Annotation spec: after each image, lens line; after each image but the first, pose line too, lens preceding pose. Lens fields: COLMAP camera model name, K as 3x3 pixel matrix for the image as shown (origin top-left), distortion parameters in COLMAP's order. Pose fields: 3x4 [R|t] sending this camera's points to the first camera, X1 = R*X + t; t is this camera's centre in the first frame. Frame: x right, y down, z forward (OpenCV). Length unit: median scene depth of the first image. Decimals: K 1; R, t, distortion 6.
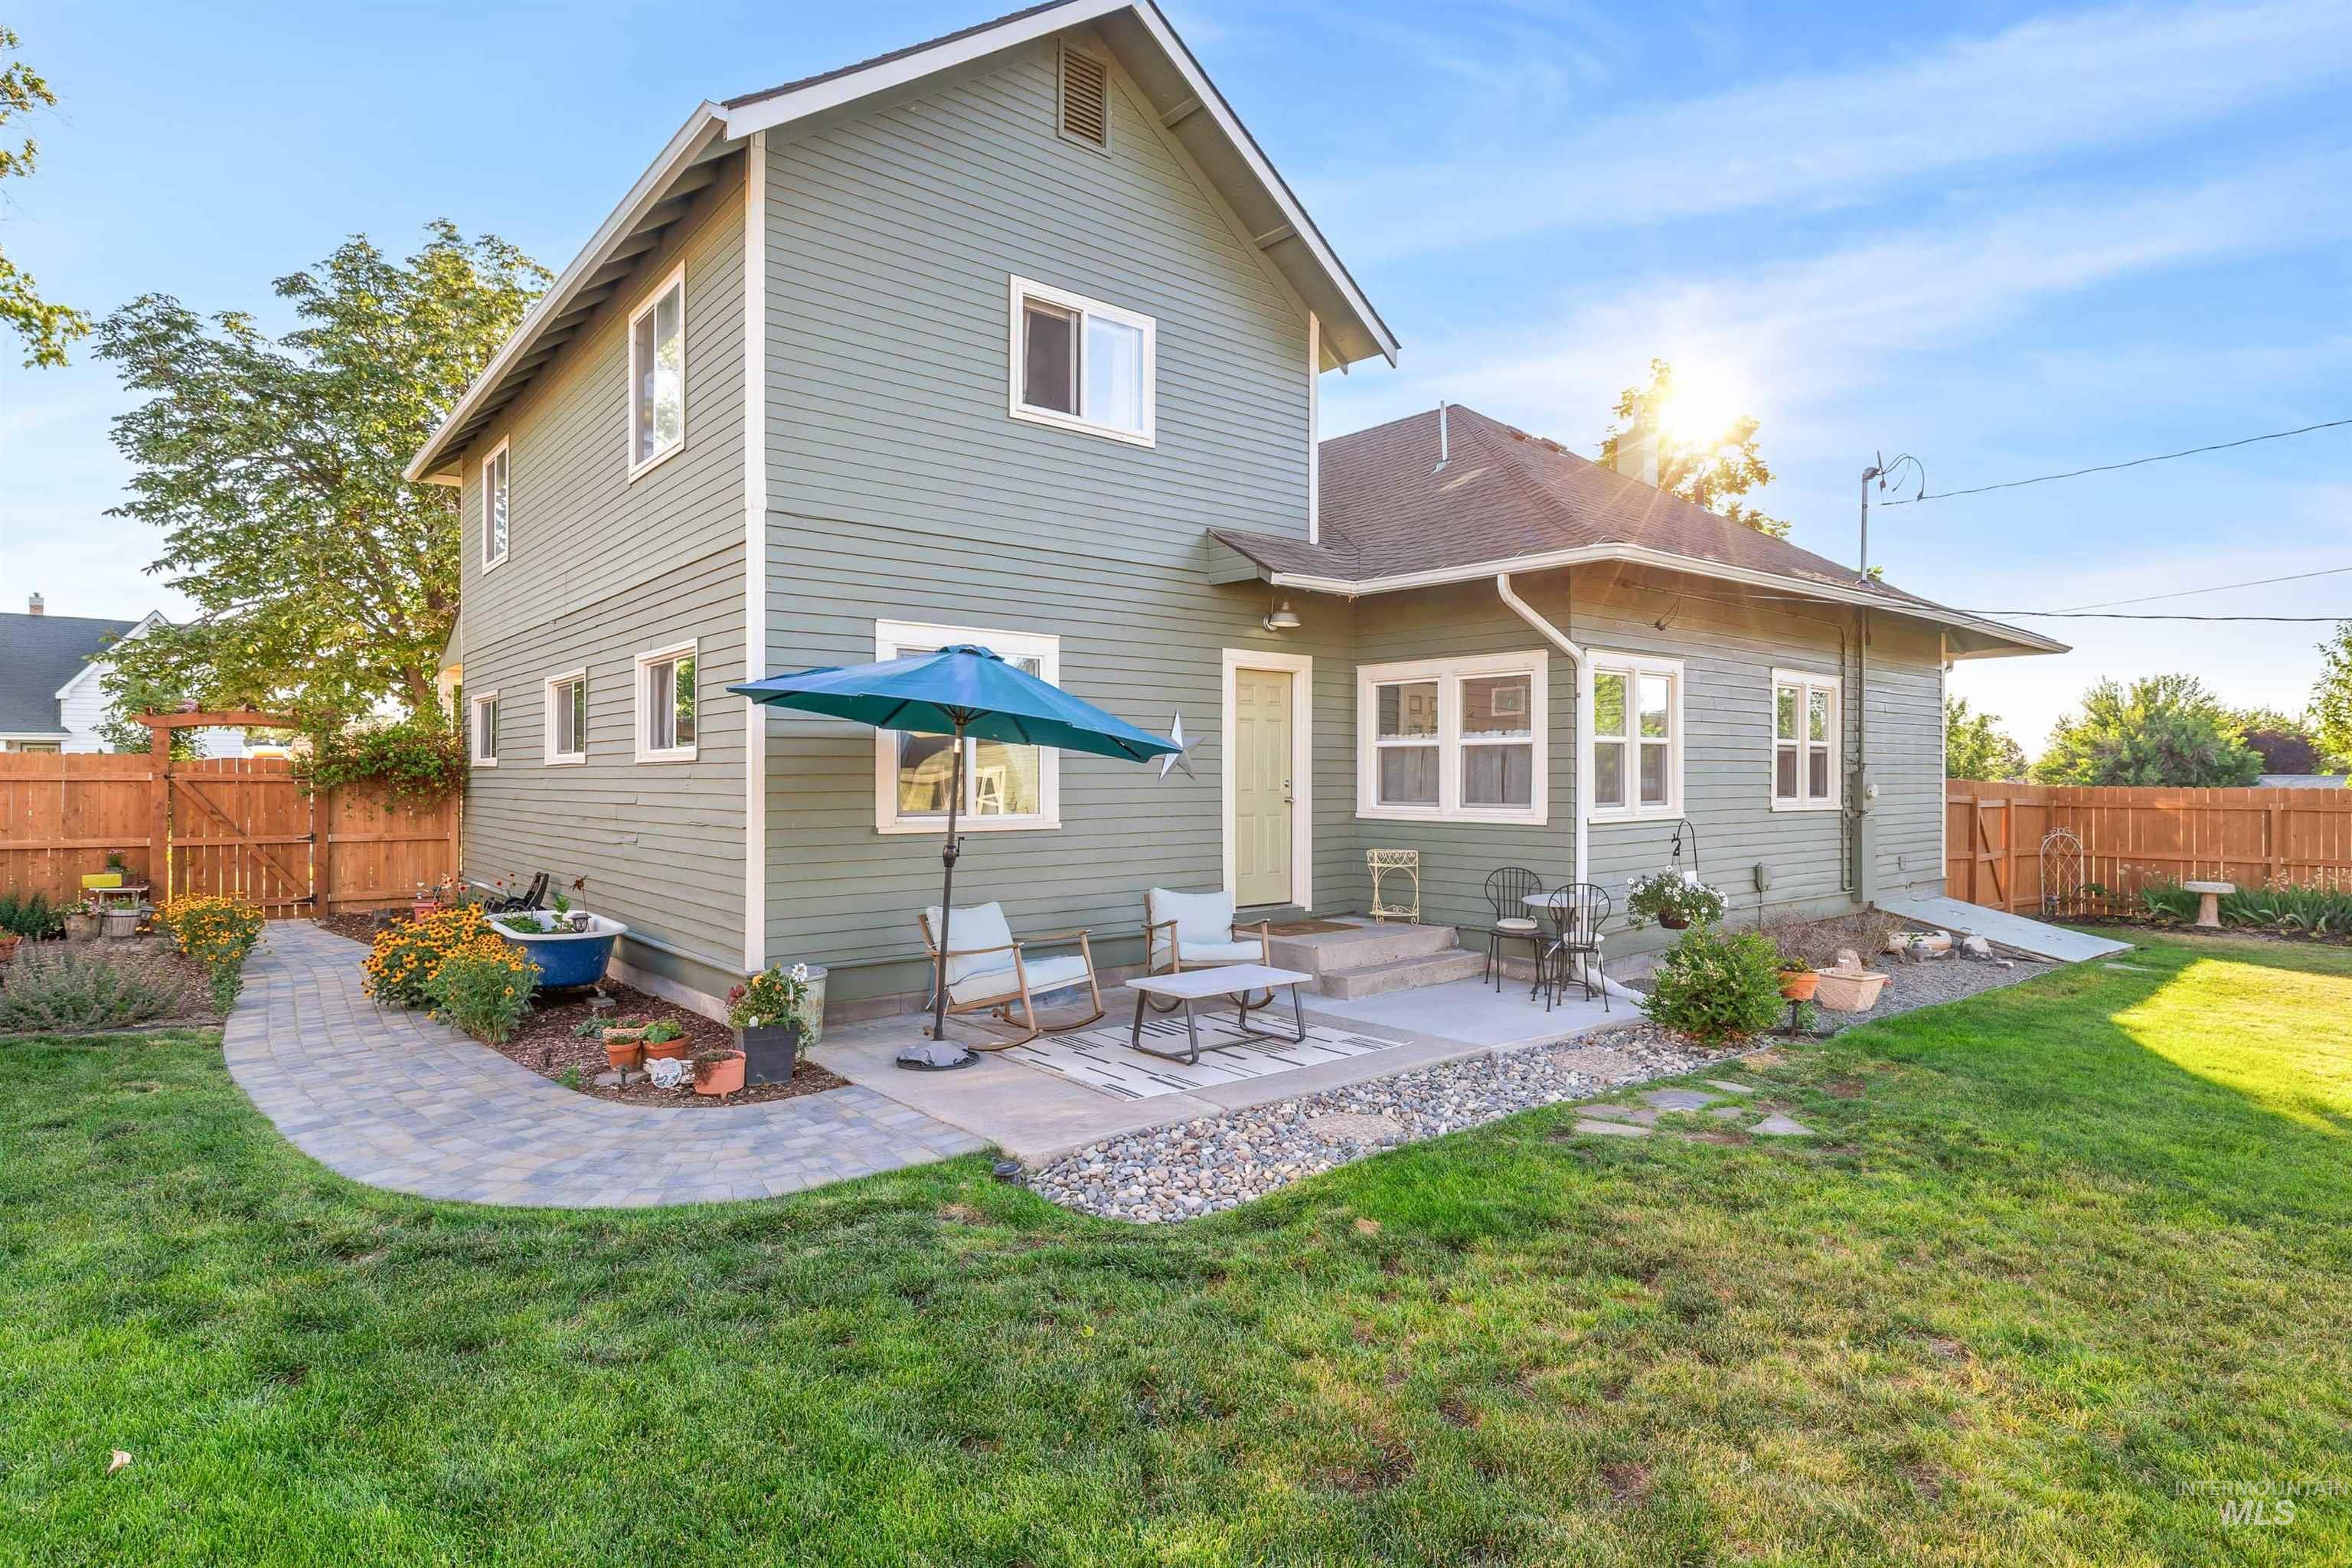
lens RADIAL K [[1214.3, 0, 1175.3], [0, 1214.3, 777.3], [0, 0, 1]] dist [0.003170, -0.000081]
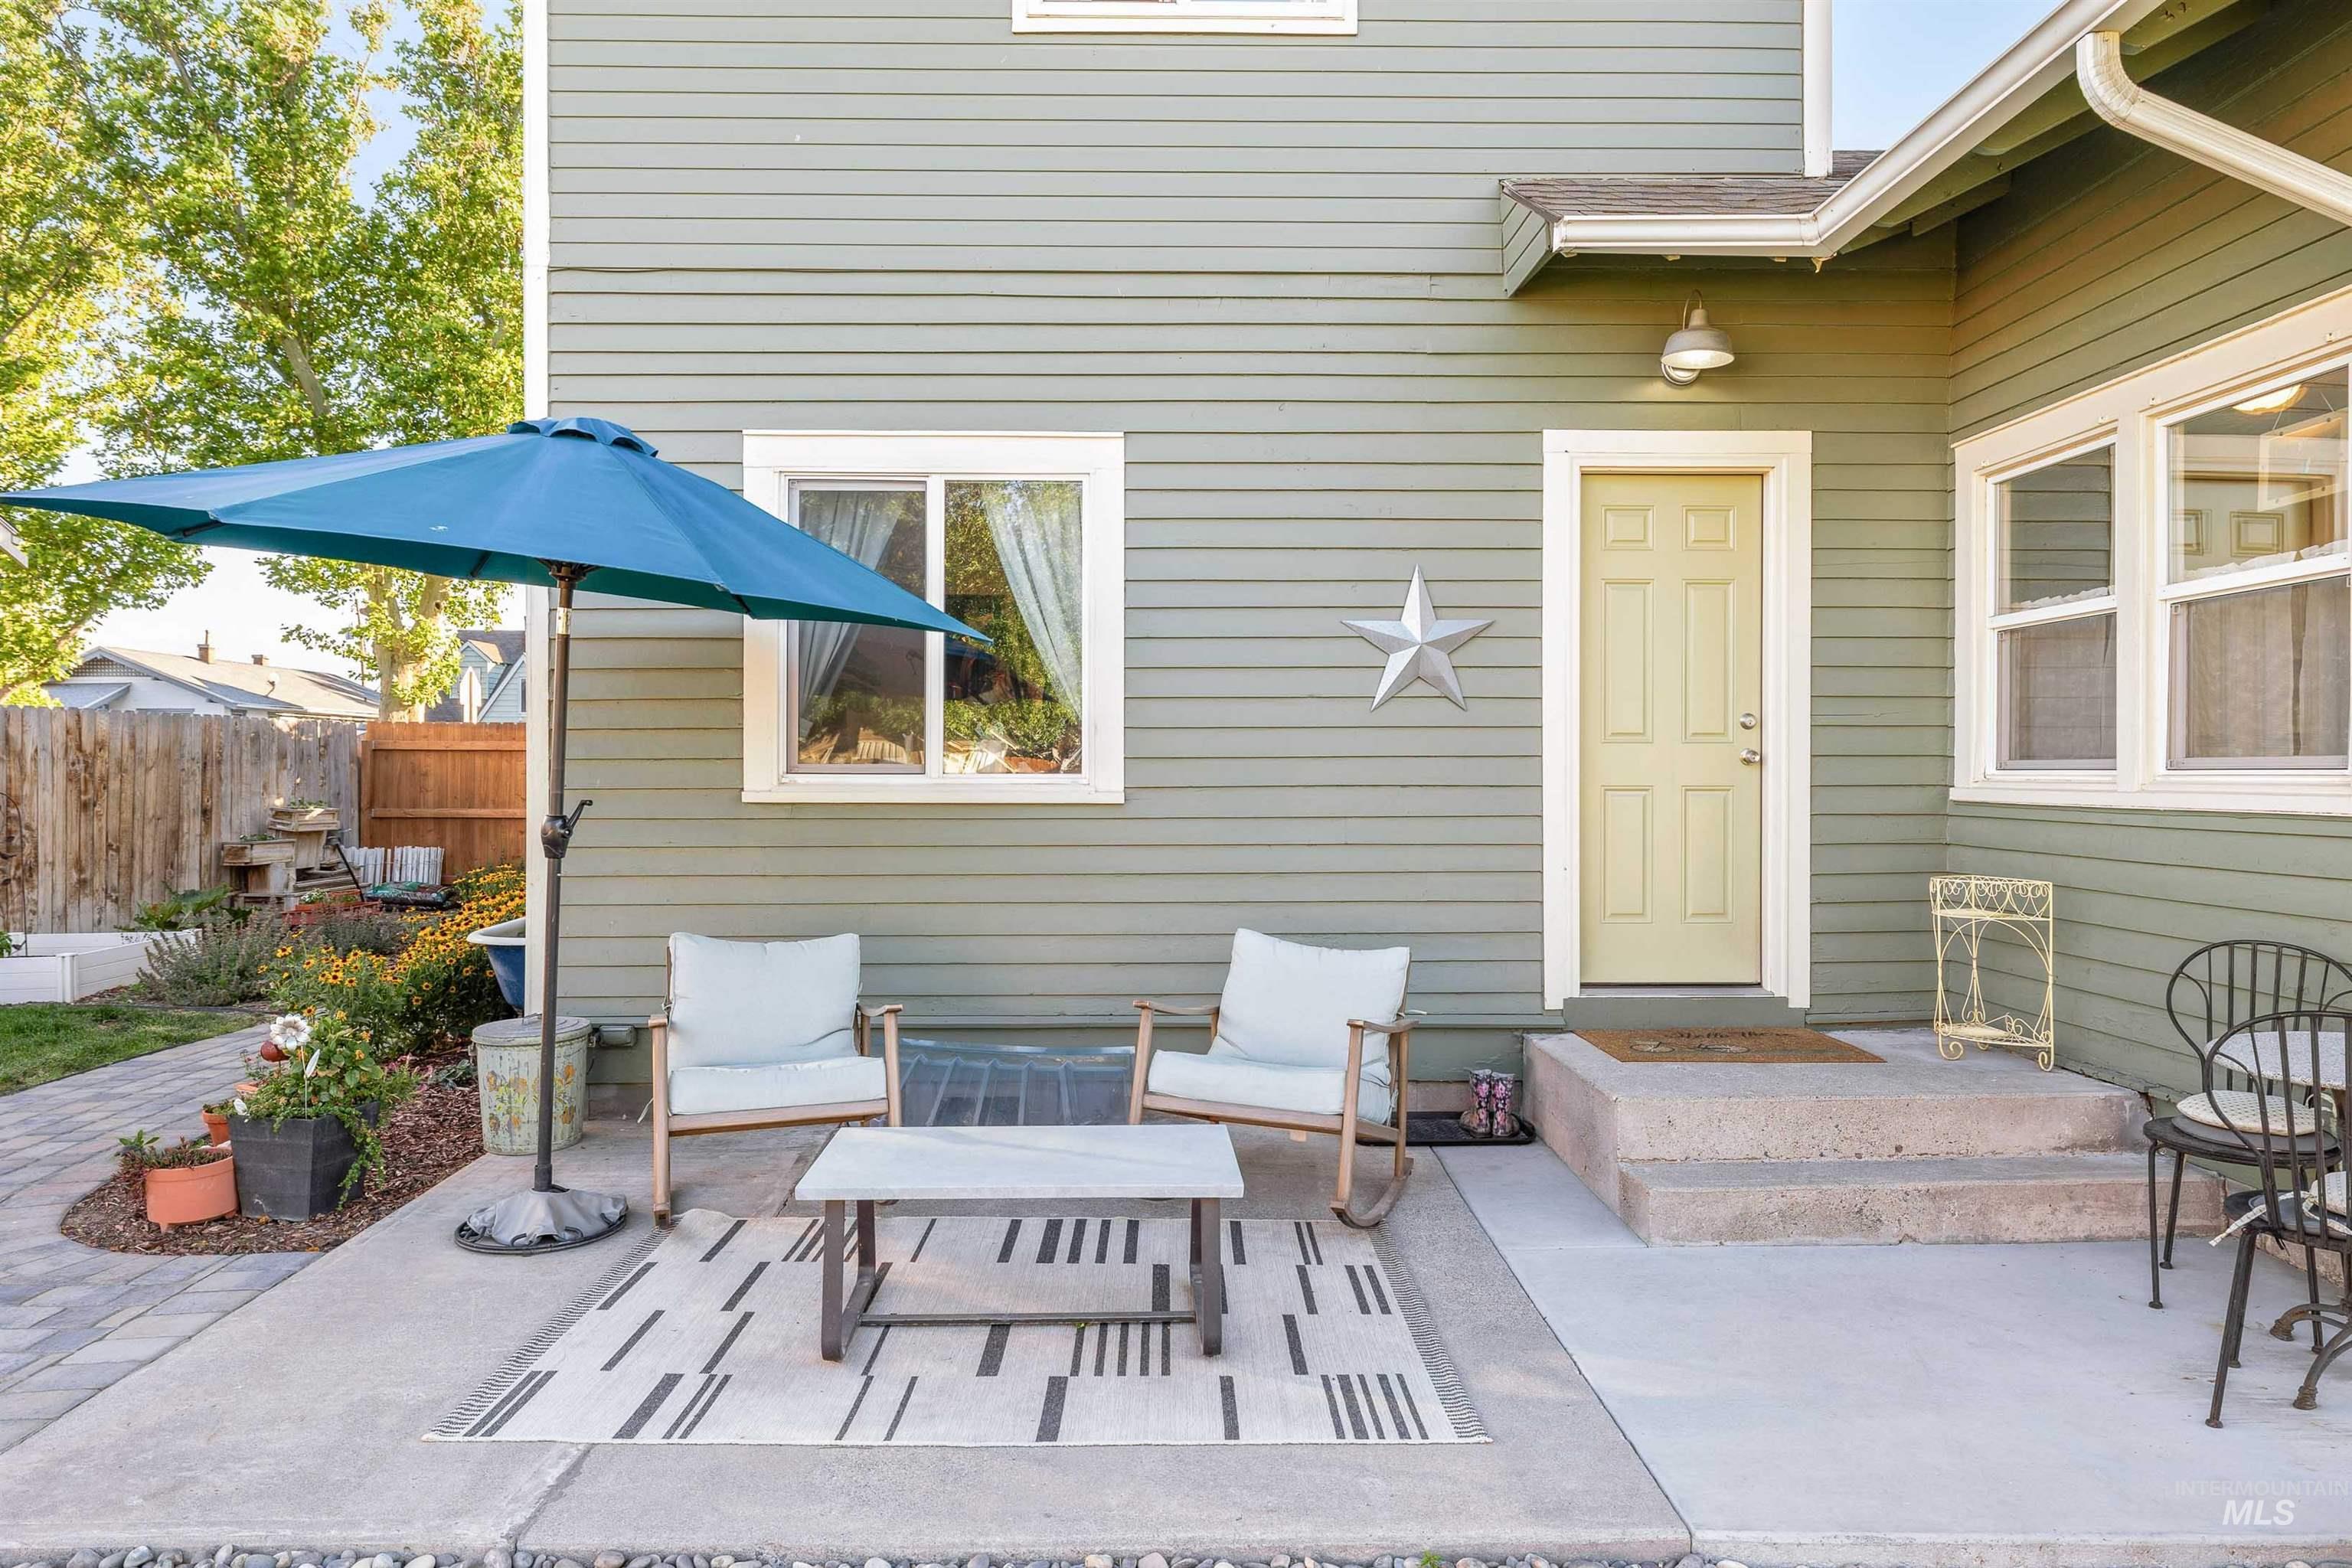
lens RADIAL K [[1454.5, 0, 1179.8], [0, 1454.5, 786.5], [0, 0, 1]] dist [0.006662, 0.000815]
pose [[0.781460, 0.005333, -0.623932, 0.274877], [-0.000191, 0.999965, 0.008307, 0.026083], [0.623955, -0.006372, 0.781434, 0.461611]]
